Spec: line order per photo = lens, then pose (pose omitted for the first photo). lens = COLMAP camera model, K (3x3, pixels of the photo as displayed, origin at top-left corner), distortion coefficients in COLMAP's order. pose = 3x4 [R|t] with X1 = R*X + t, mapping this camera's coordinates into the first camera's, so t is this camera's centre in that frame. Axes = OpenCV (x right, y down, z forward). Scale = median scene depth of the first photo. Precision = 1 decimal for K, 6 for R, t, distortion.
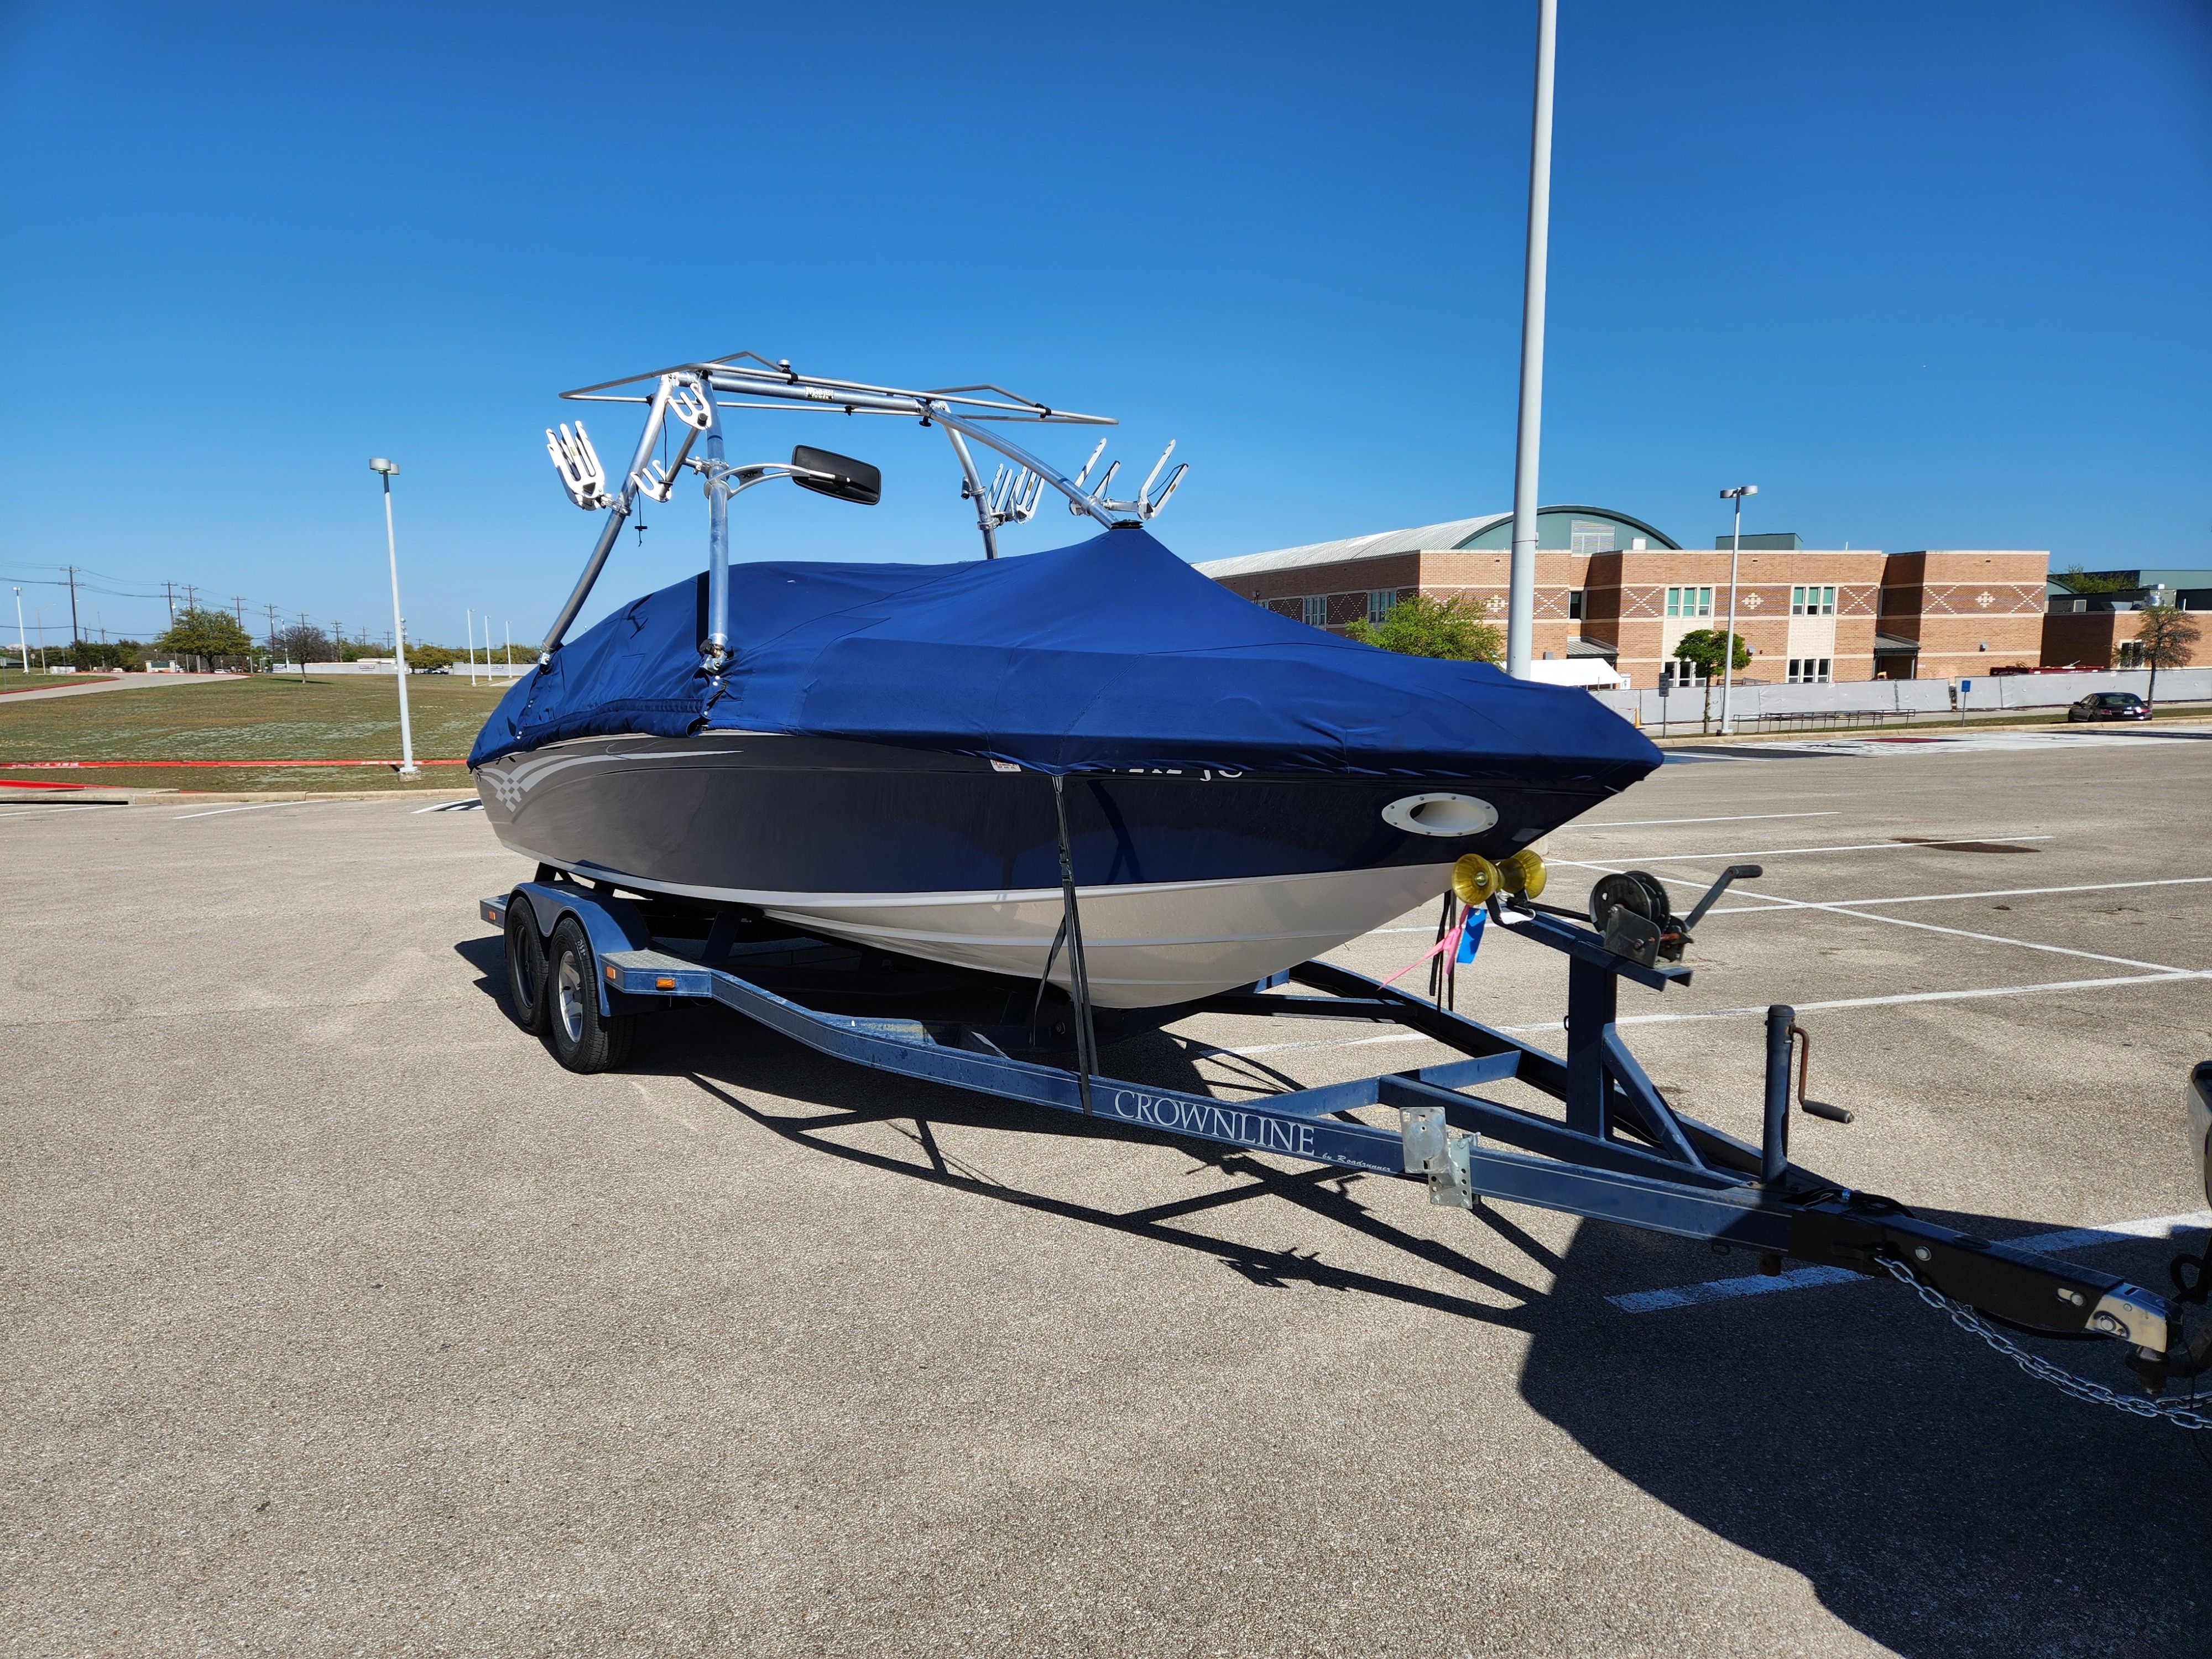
lens RADIAL K [[1478.4, 0, 1074.6], [0, 1478.4, 893.6], [0, 0, 1]] dist [0.079977, -0.075381]
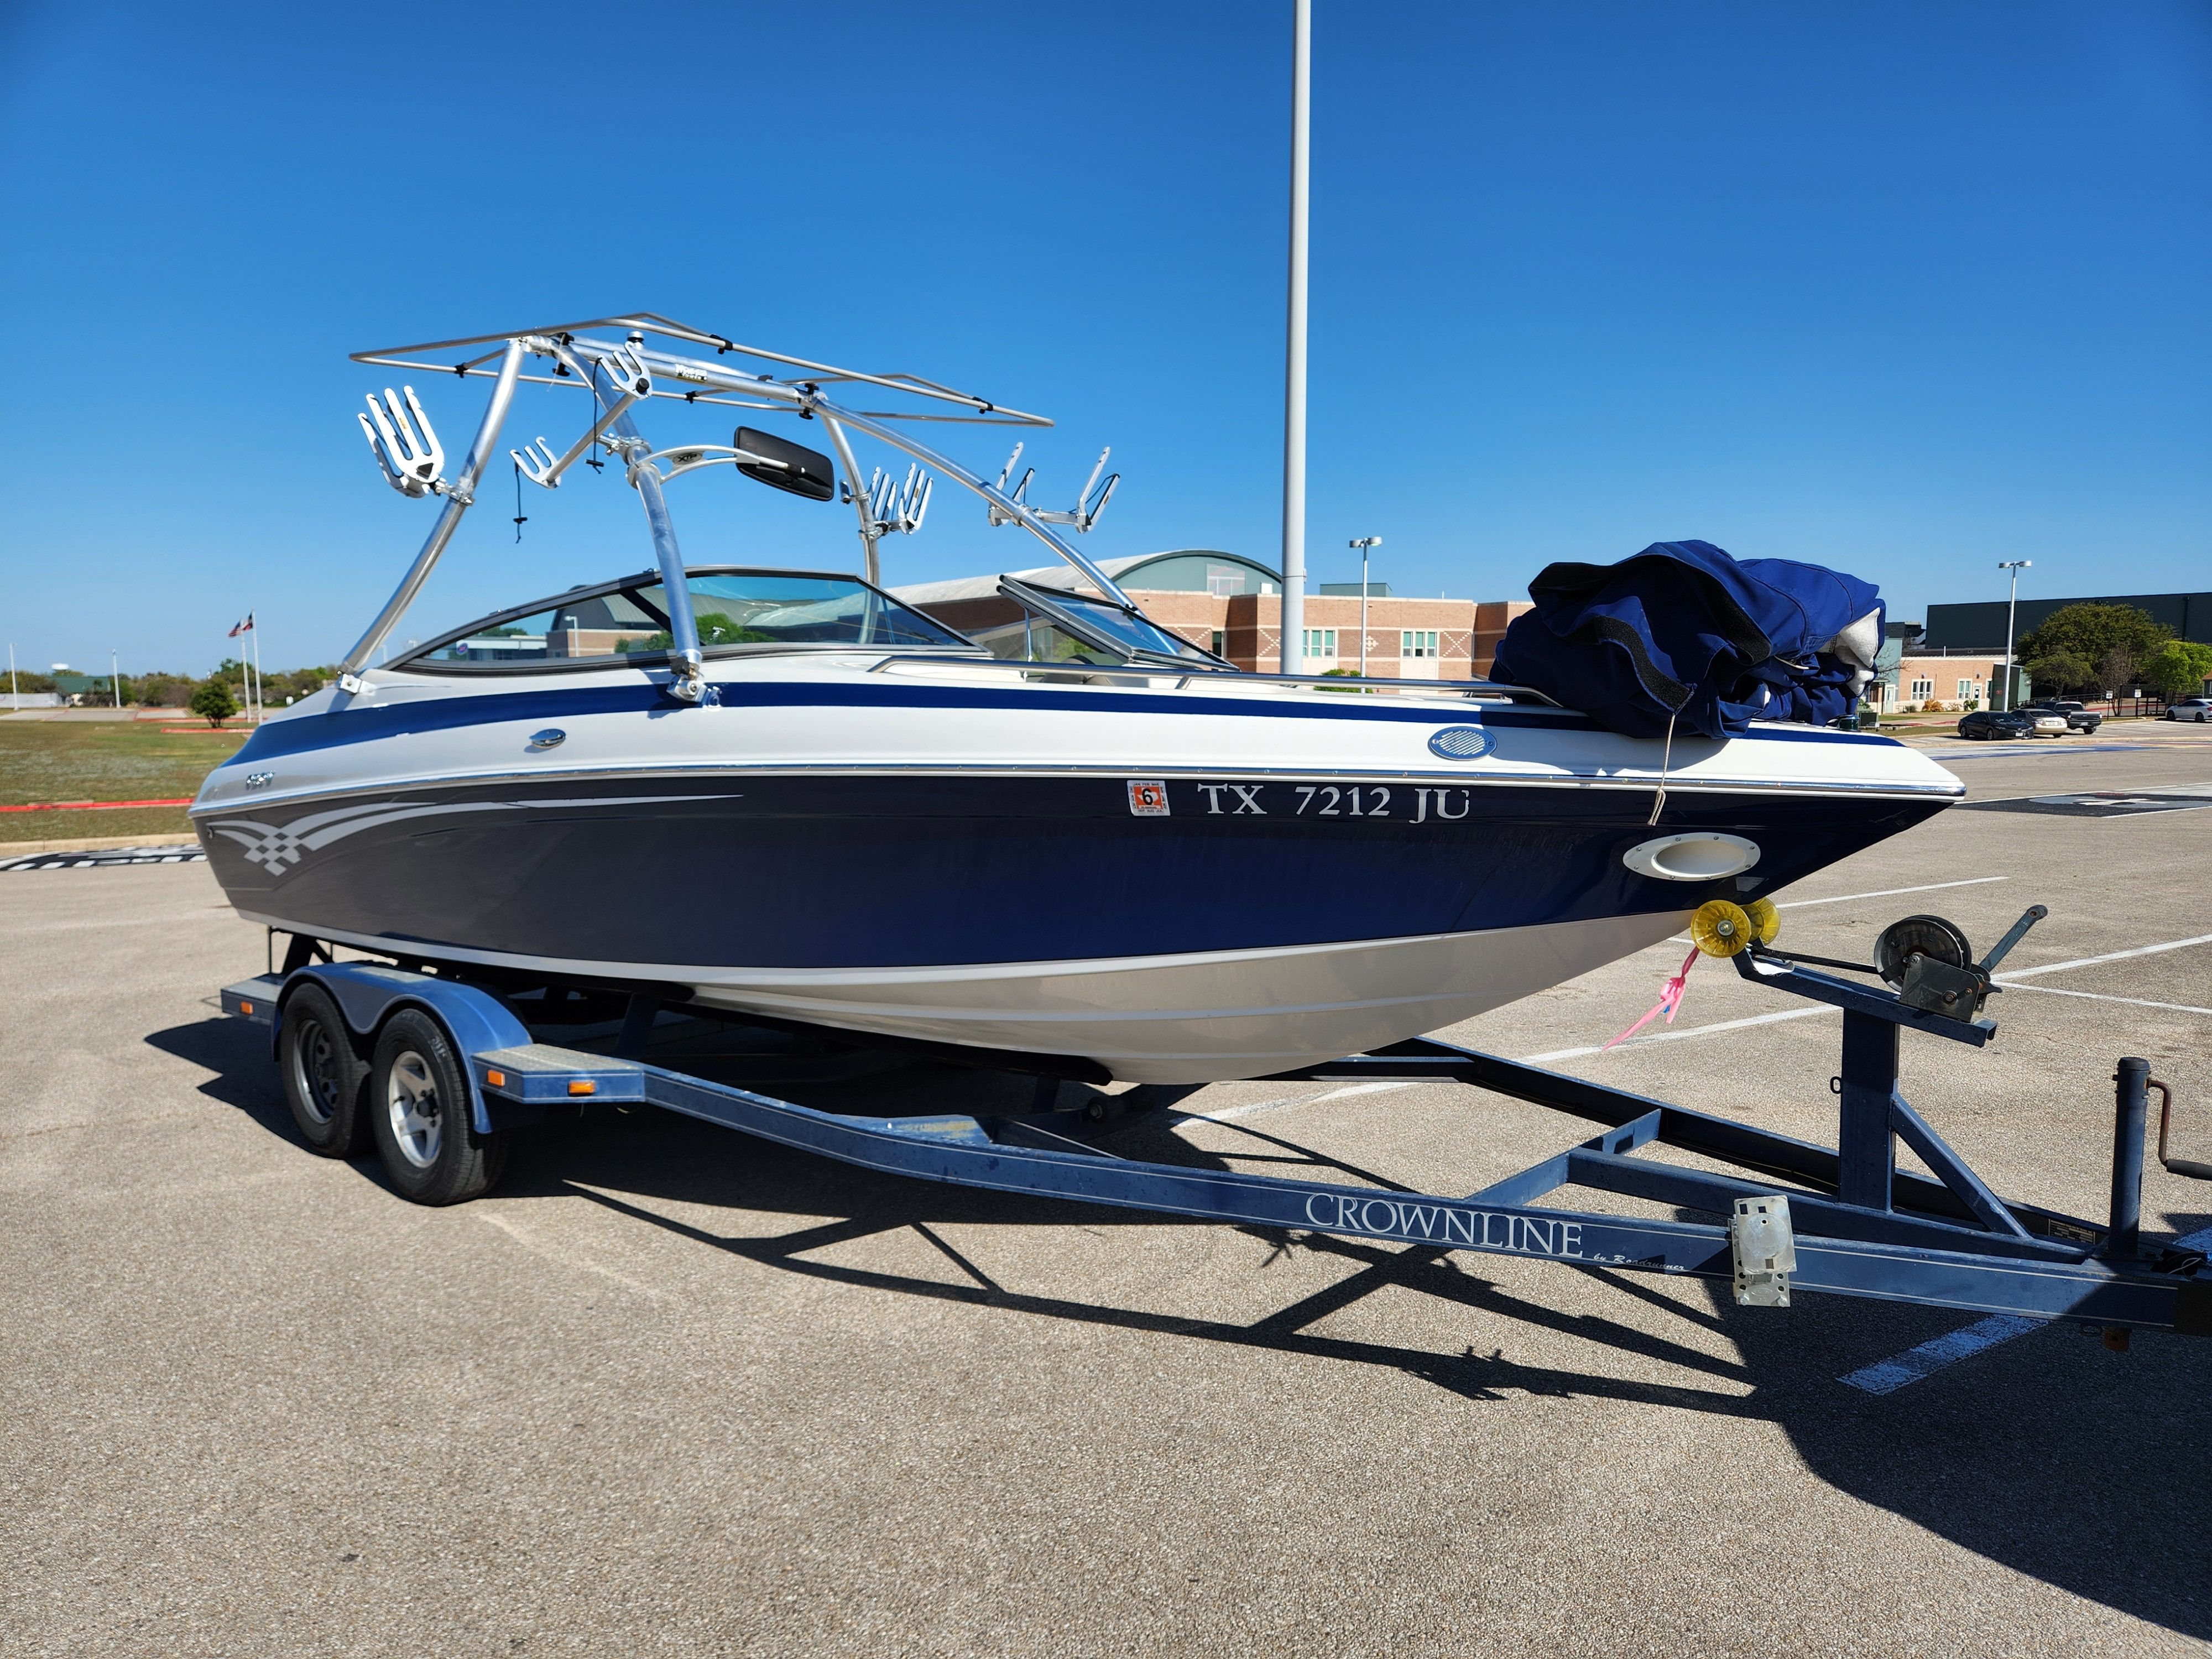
lens RADIAL K [[1492.8, 0, 1110.9], [0, 1492.8, 886.9], [0, 0, 1]] dist [0.060522, -0.062406]
pose [[0.964163, -0.029556, 0.263659, -0.169658], [0.036943, 0.999050, -0.023103, -0.014420], [-0.262726, 0.032015, 0.964339, 0.117645]]
